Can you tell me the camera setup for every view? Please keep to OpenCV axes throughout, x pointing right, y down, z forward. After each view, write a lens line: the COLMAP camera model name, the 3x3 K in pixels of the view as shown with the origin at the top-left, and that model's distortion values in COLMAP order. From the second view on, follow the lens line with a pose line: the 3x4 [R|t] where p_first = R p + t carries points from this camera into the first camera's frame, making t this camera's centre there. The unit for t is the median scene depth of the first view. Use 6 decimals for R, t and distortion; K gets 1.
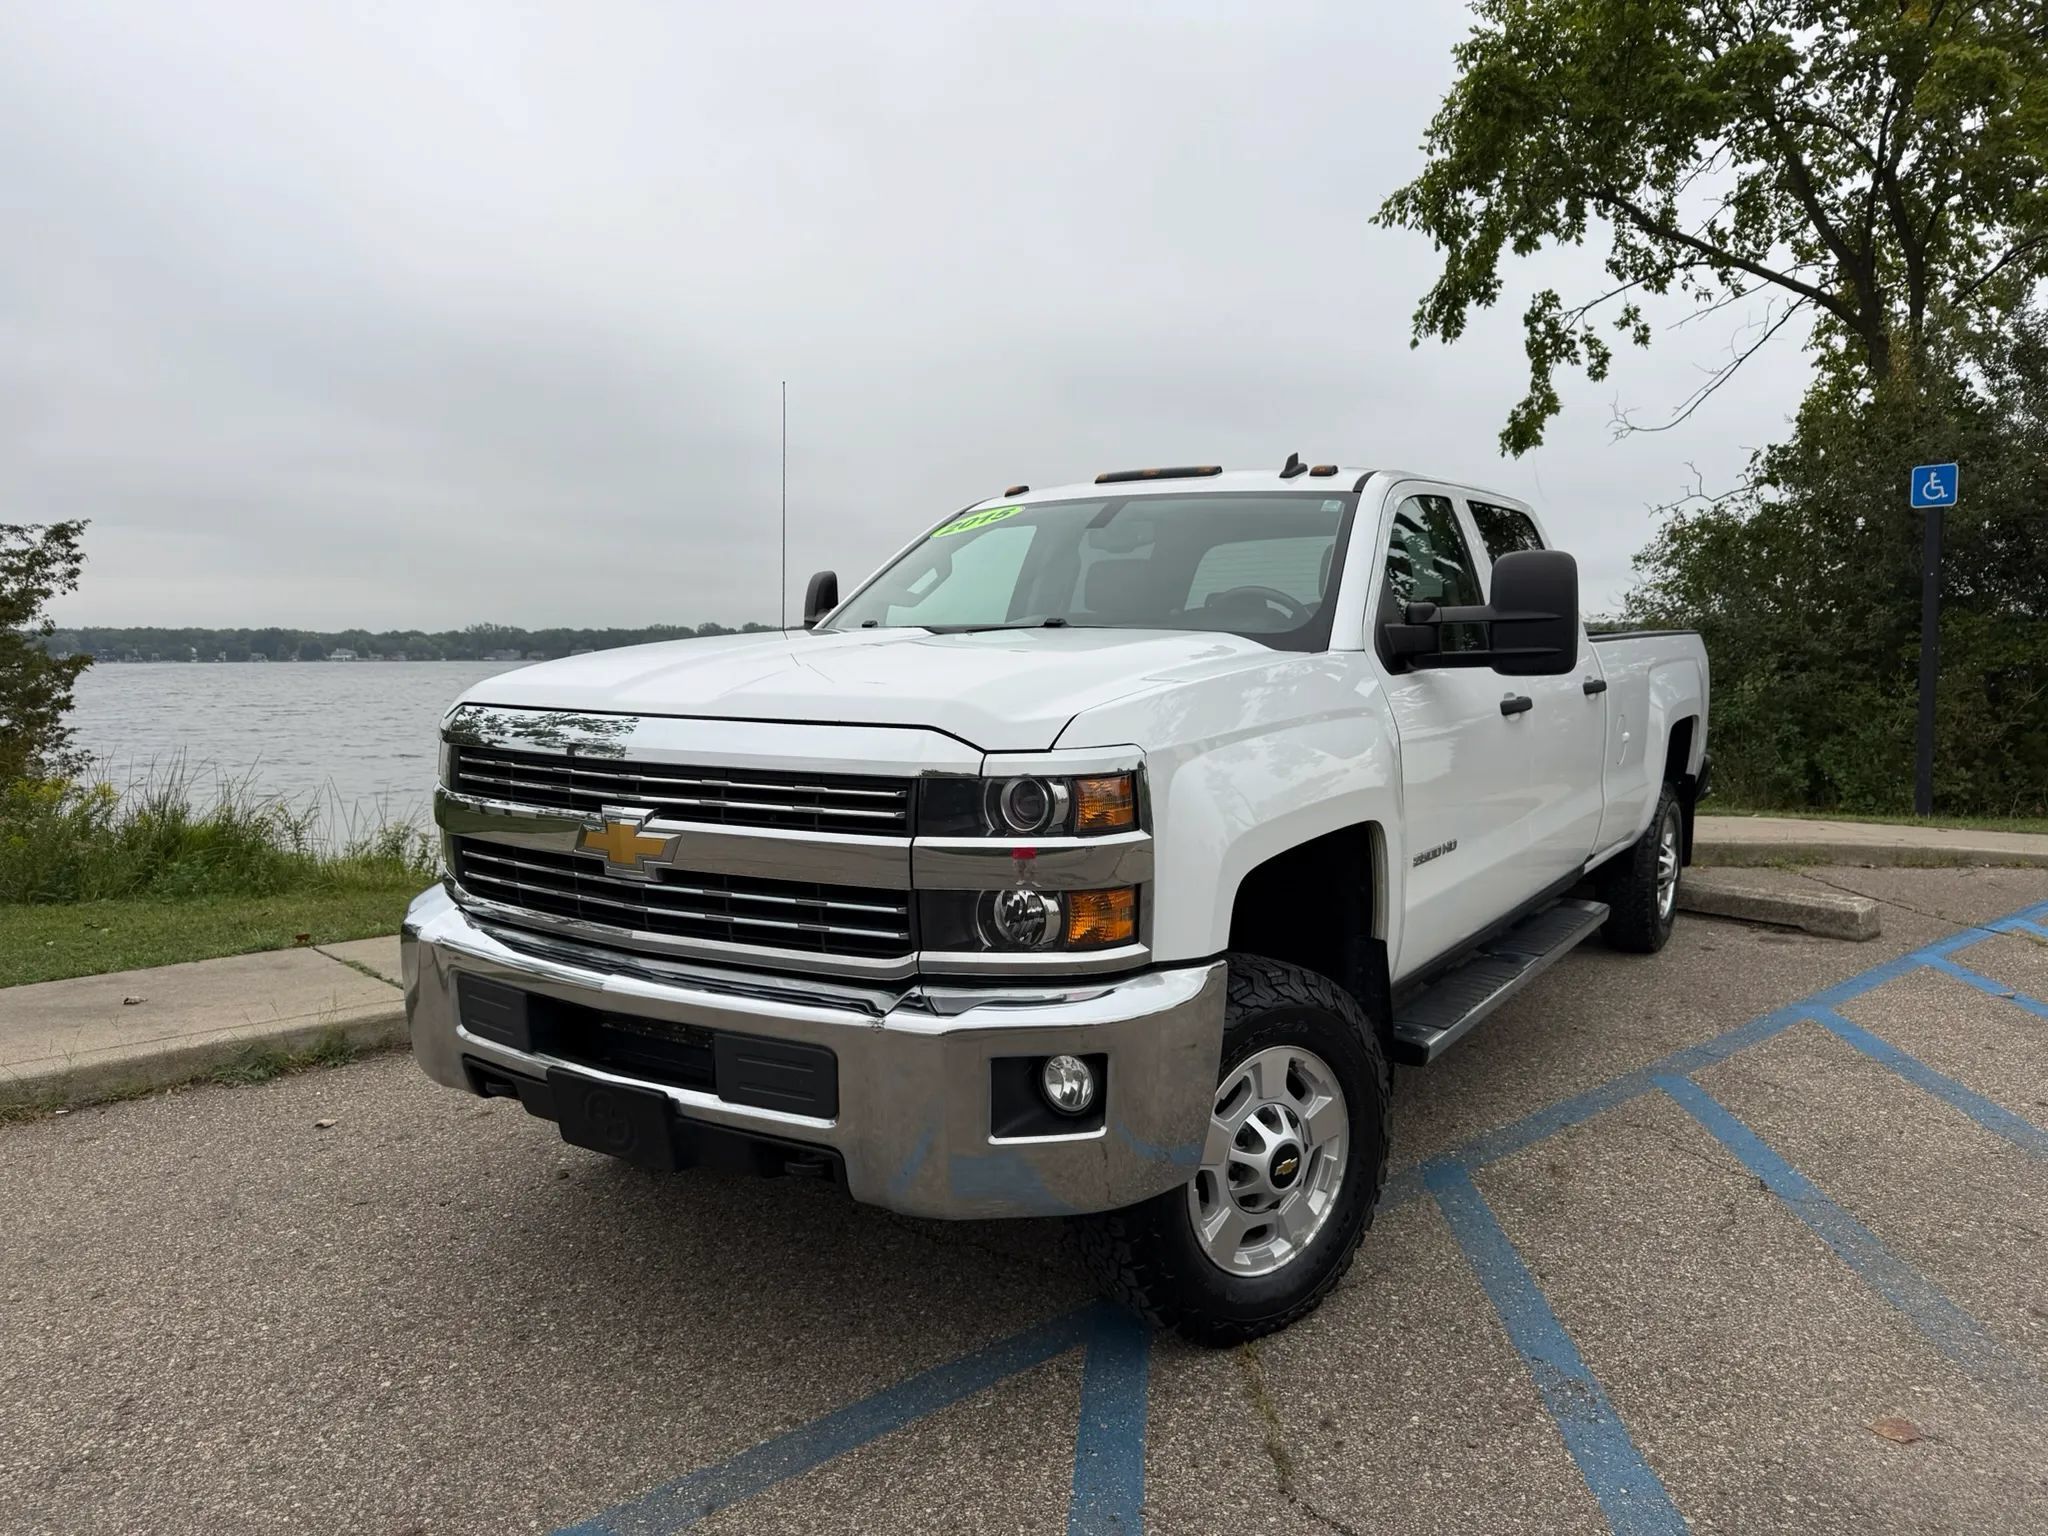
lens RADIAL K [[1454.0, 0, 1021.1], [0, 1454.0, 736.7], [0, 0, 1]] dist [0.021136, -0.024364]
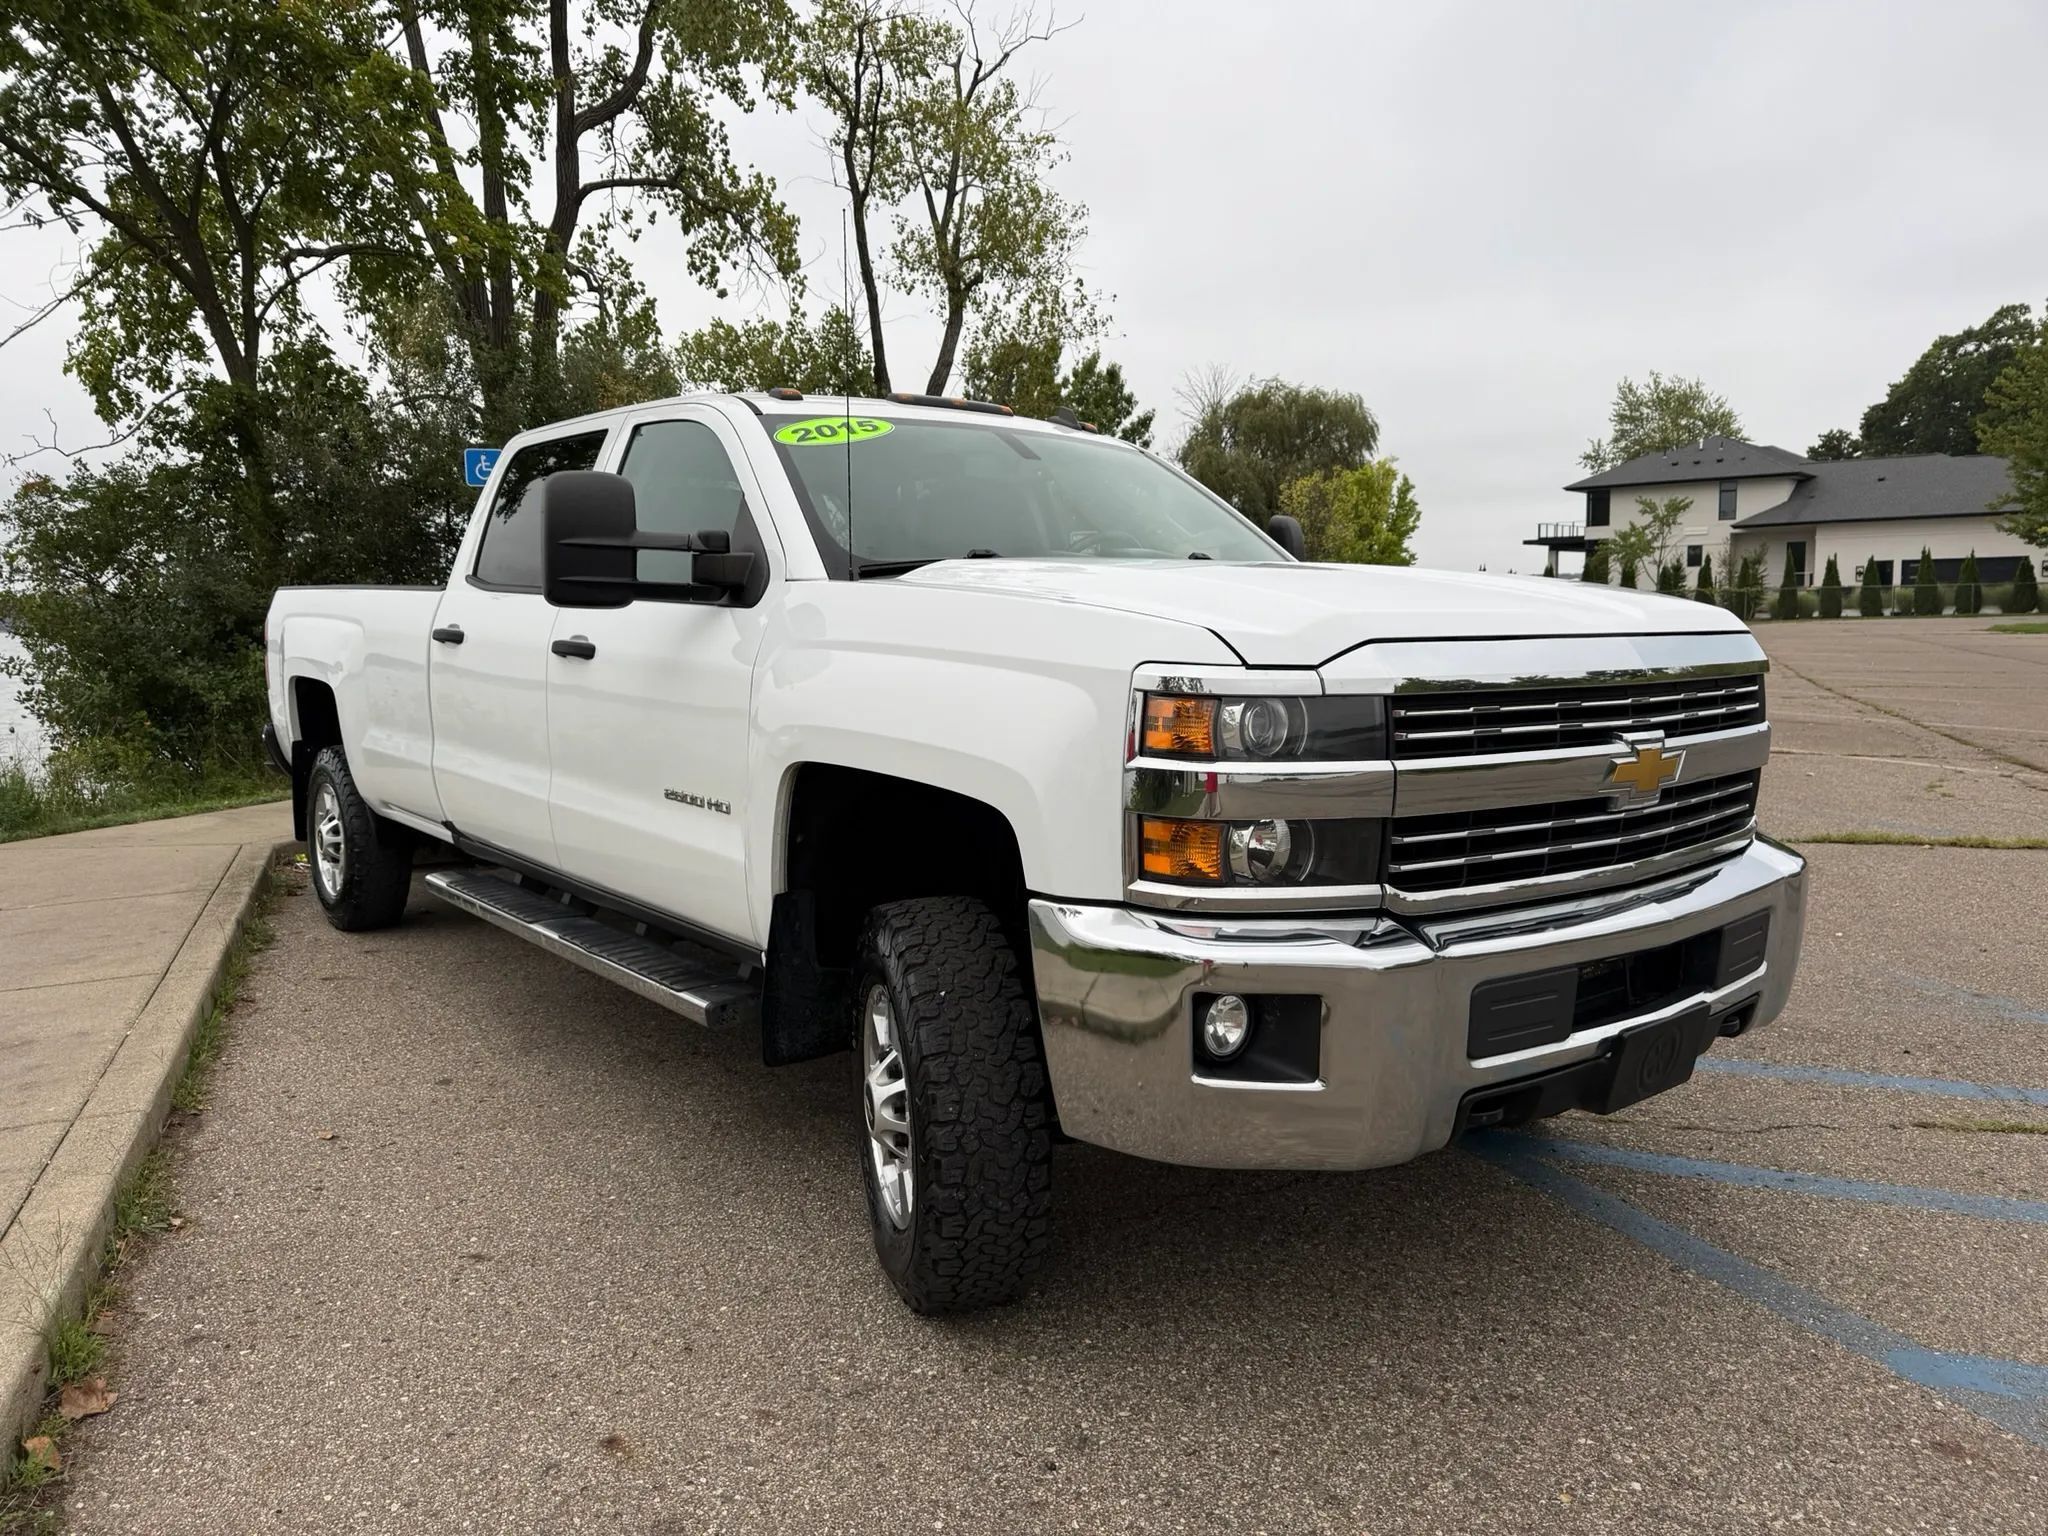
lens RADIAL K [[1454.0, 0, 1025.8], [0, 1454.0, 770.2], [0, 0, 1]] dist [0.021136, -0.024364]
pose [[0.304977, -0.104806, 0.946575, -0.213879], [0.074085, 0.993525, 0.086135, -0.006302], [-0.949474, 0.043858, 0.310767, 0.180224]]
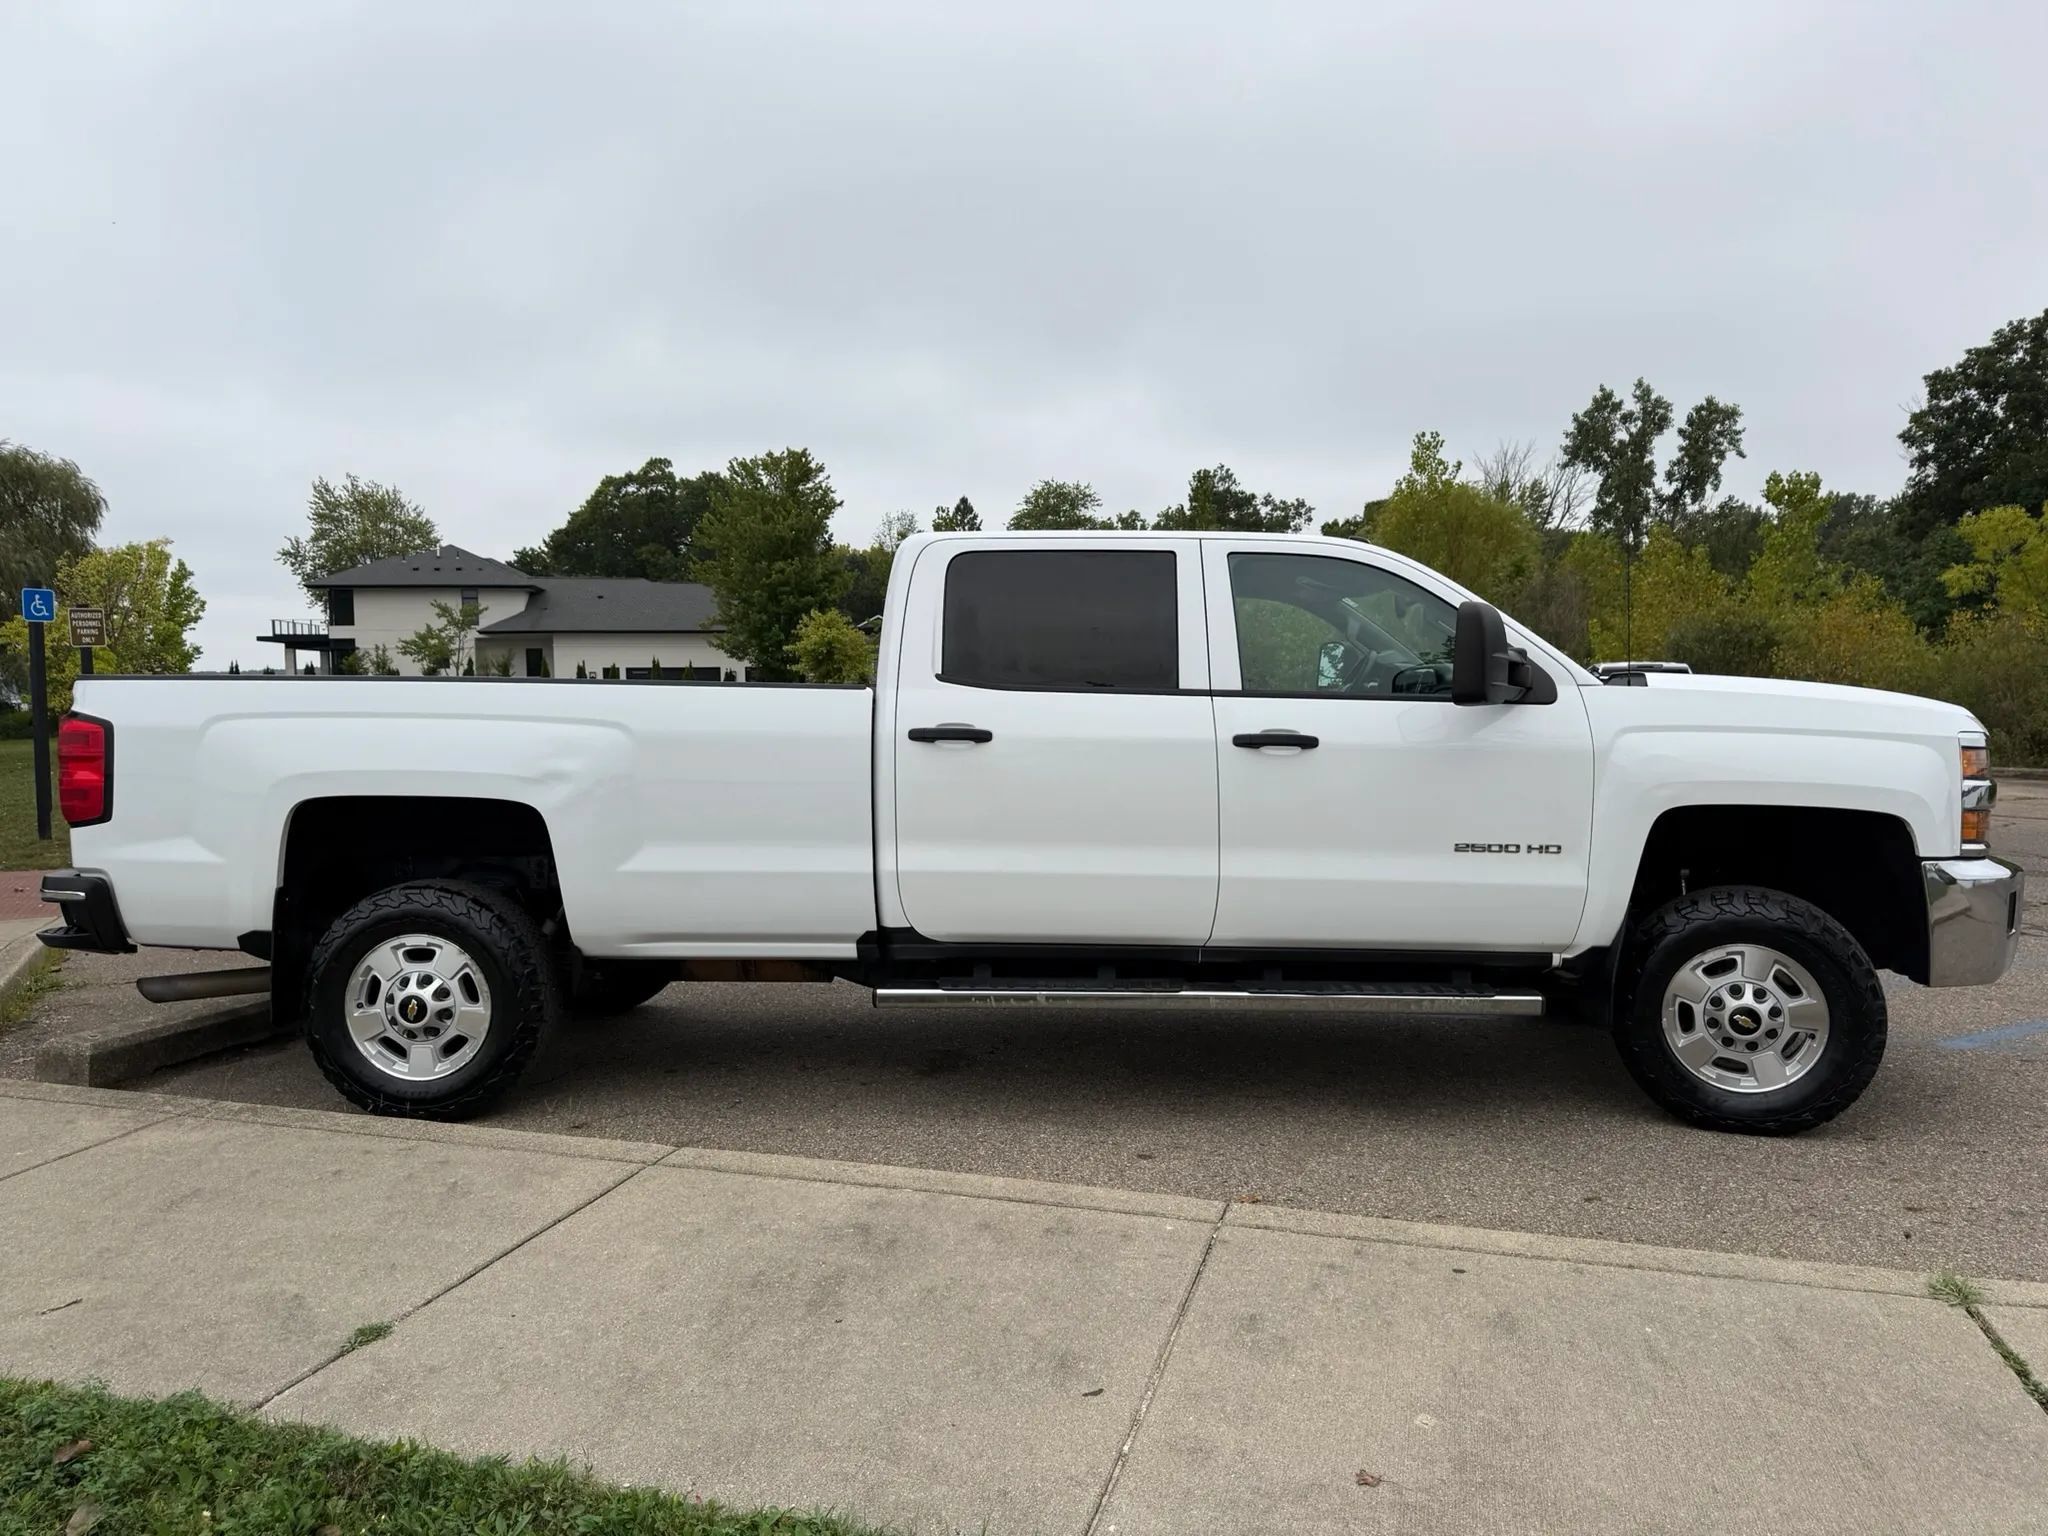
lens RADIAL K [[1454.0, 0, 1017.6], [0, 1454.0, 797.9], [0, 0, 1]] dist [0.021136, -0.024364]
pose [[-0.530834, -0.051860, 0.845887, -0.216828], [0.063975, 0.992826, 0.101016, -0.030449], [-0.845057, 0.107738, -0.523708, 0.504105]]
